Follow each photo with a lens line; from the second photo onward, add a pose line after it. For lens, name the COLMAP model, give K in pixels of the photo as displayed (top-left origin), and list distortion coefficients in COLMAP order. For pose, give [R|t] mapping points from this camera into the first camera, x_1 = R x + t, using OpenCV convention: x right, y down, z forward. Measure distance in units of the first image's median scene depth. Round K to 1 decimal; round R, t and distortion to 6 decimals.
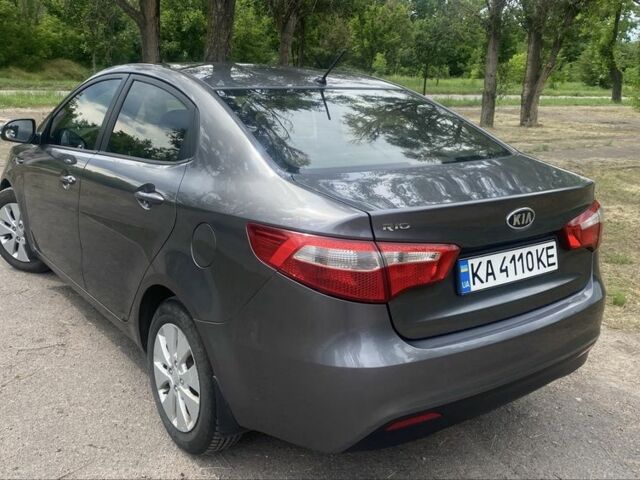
lens RADIAL K [[650.9, 0, 318.6], [0, 650.9, 242.6], [0, 0, 1]] dist [0.014894, 0.000000]
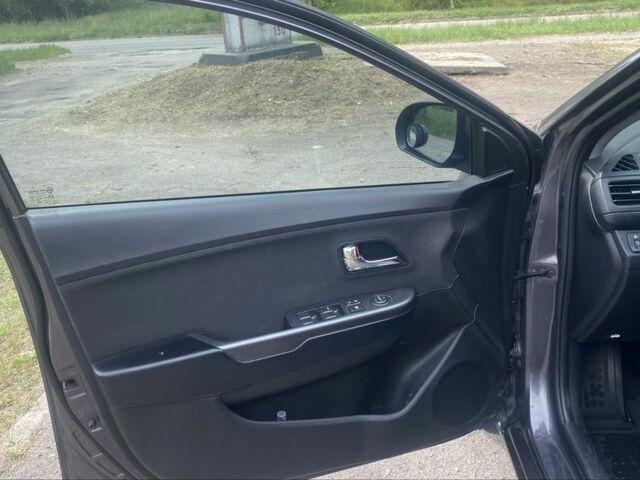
lens RADIAL K [[650.9, 0, 318.4], [0, 650.9, 238.1], [0, 0, 1]] dist [0.014894, 0.000000]
pose [[0.778761, 0.146138, -0.610061, -0.053147], [-0.084330, 0.988048, 0.129034, -0.025975], [0.621627, -0.049040, 0.781777, 0.110520]]
